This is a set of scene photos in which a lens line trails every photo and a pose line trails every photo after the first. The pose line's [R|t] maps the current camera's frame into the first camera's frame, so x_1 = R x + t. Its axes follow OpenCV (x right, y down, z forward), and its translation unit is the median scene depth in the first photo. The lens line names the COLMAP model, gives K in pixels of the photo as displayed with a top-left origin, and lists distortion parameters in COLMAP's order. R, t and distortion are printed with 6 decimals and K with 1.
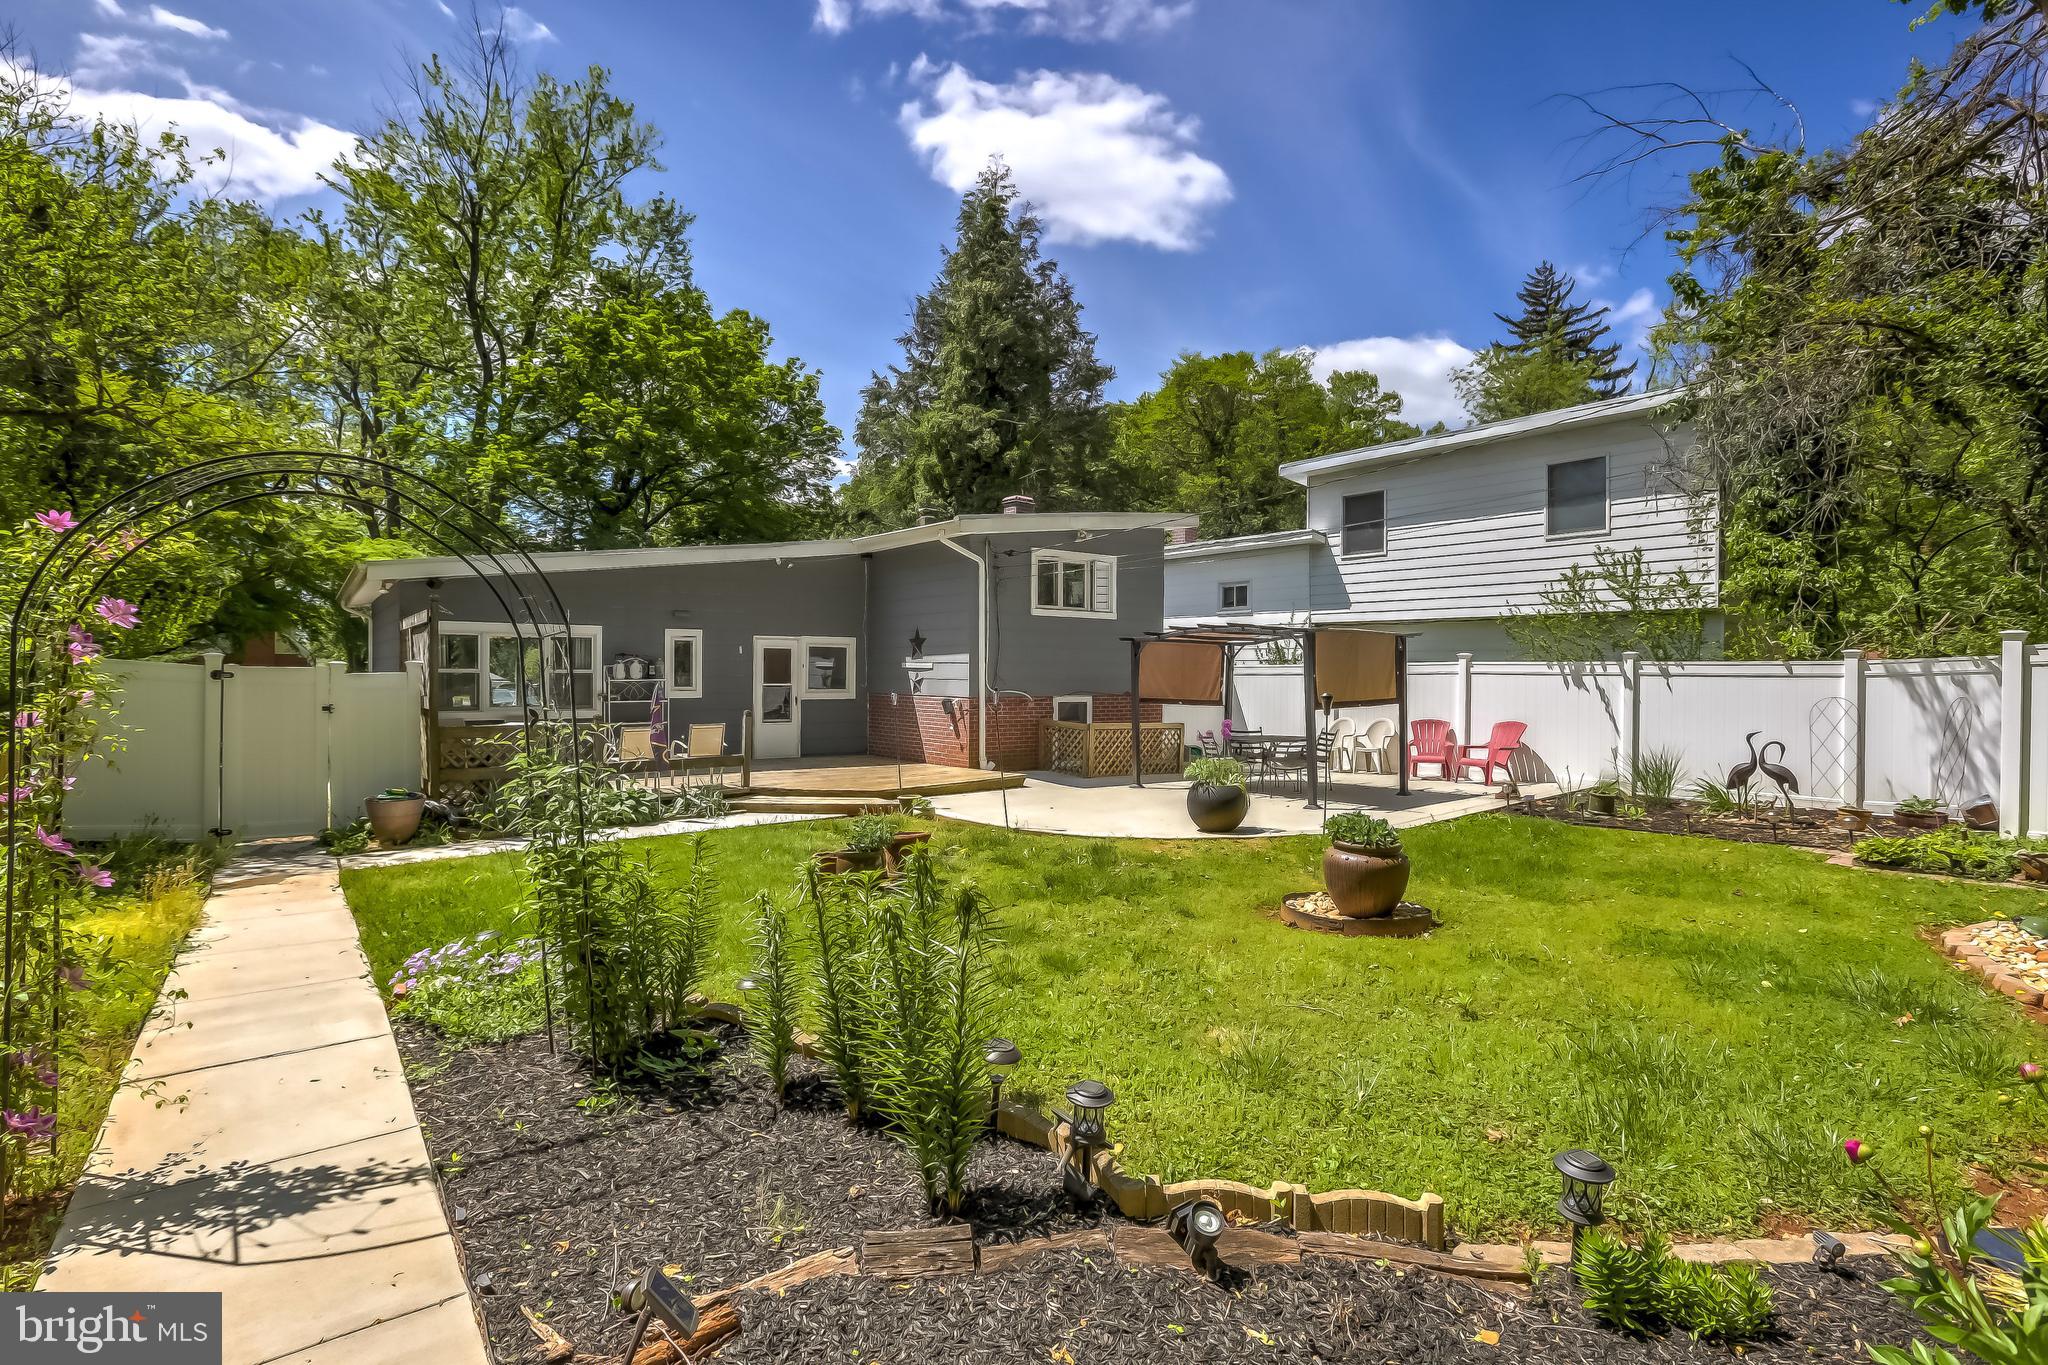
lens RADIAL K [[909.8, 0, 934.2], [0, 909.8, 671.4], [0, 0, 1]] dist [-0.004061, -0.000246]
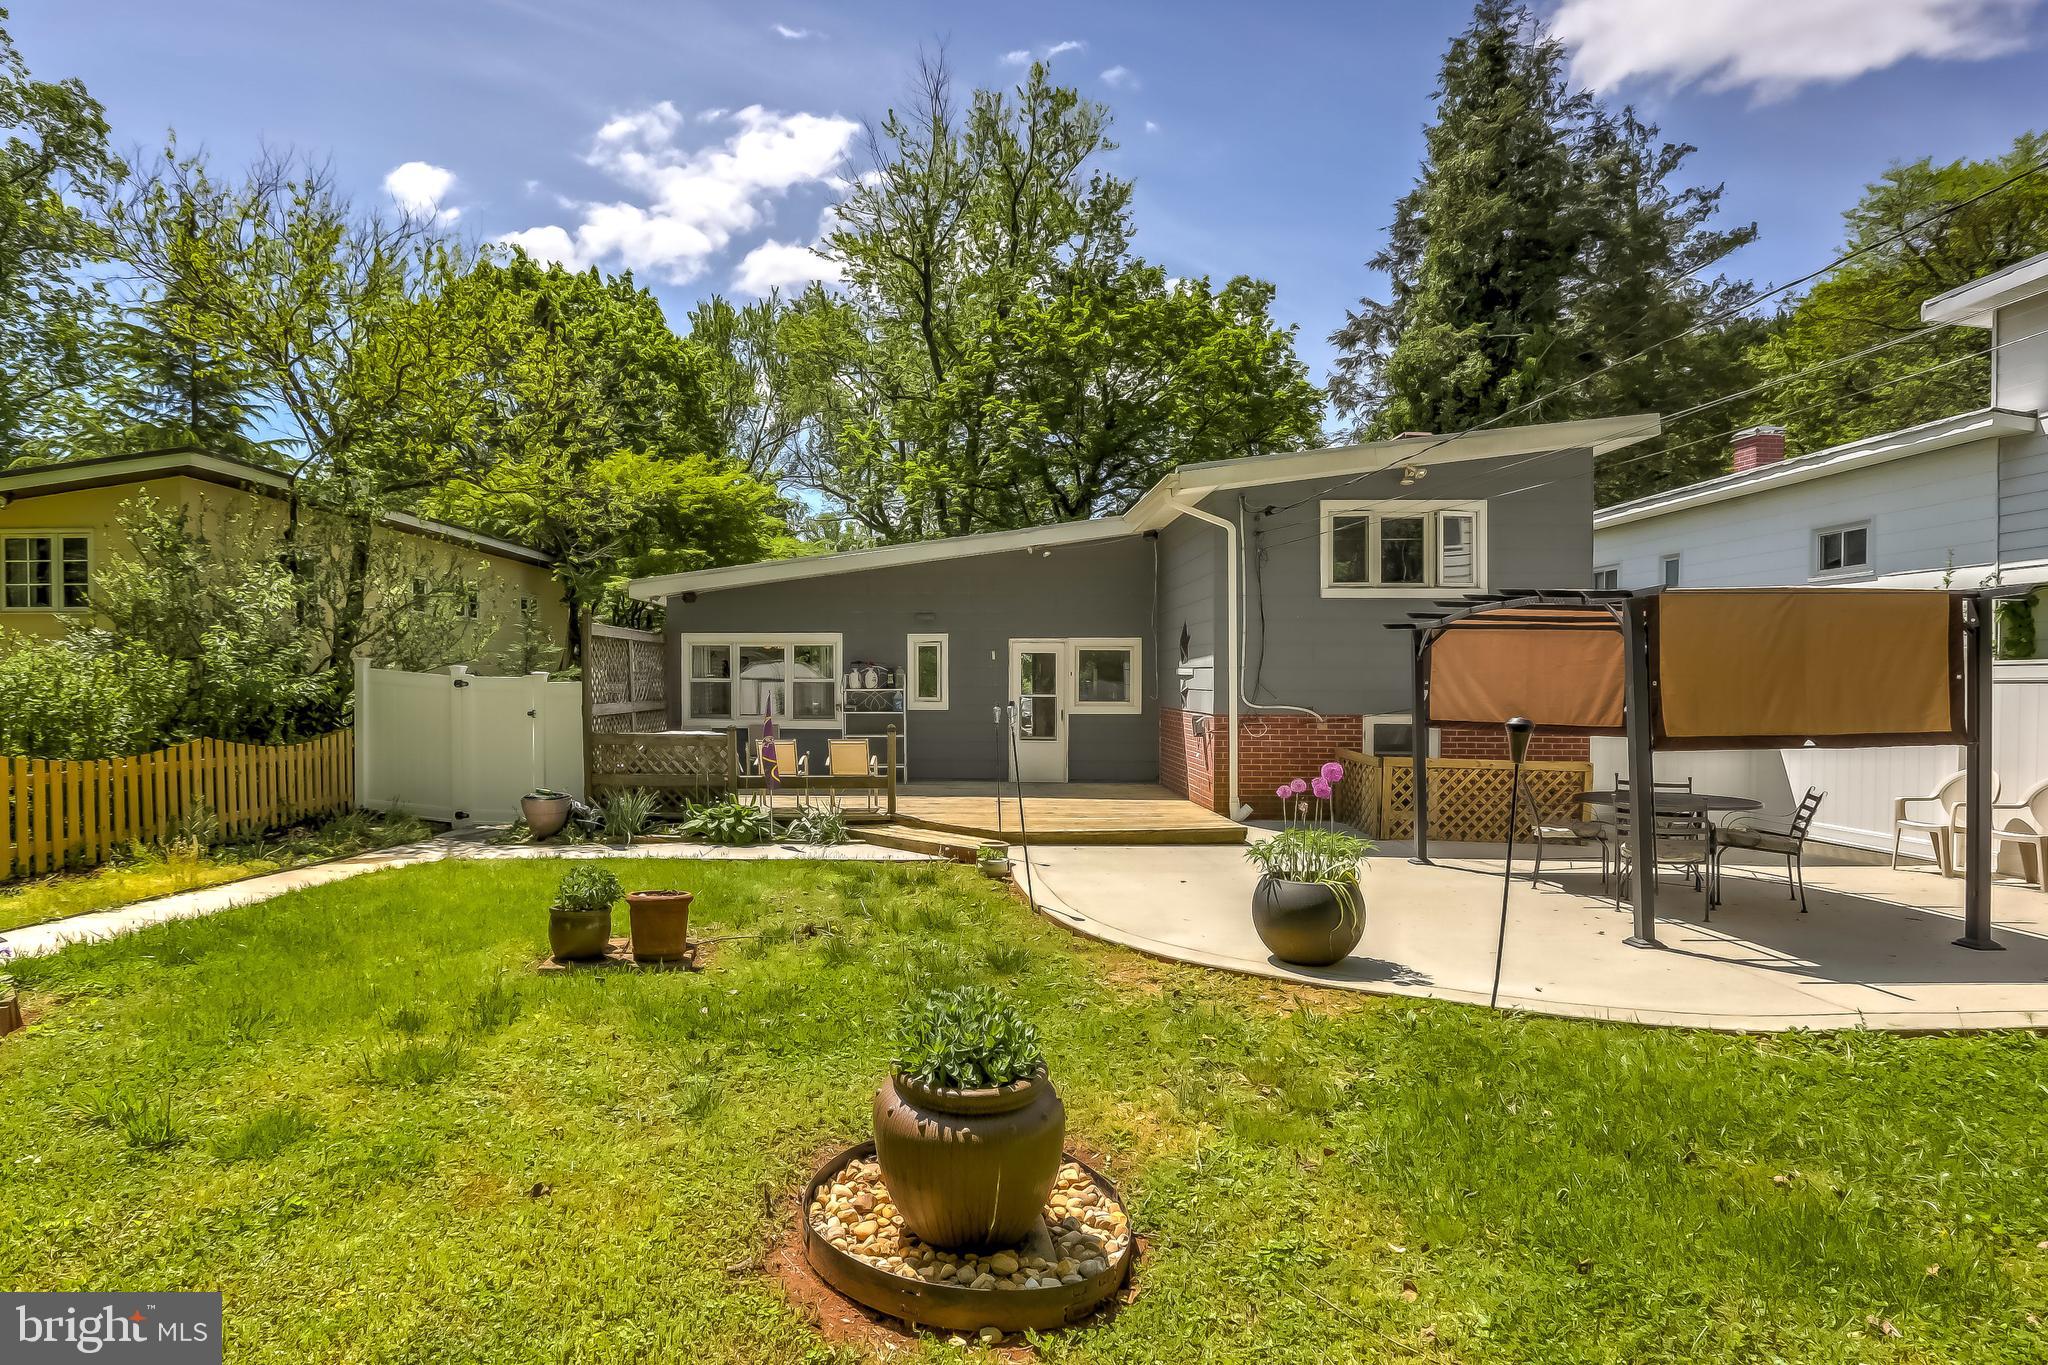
lens RADIAL K [[951.7, 0, 940.8], [0, 951.7, 680.0], [0, 0, 1]] dist [-0.008865, 0.003727]
pose [[0.812860, -0.003347, -0.582449, 0.270927], [0.000422, 0.999987, -0.005157, 0.004164], [0.582459, 0.003946, 0.812851, 0.224120]]
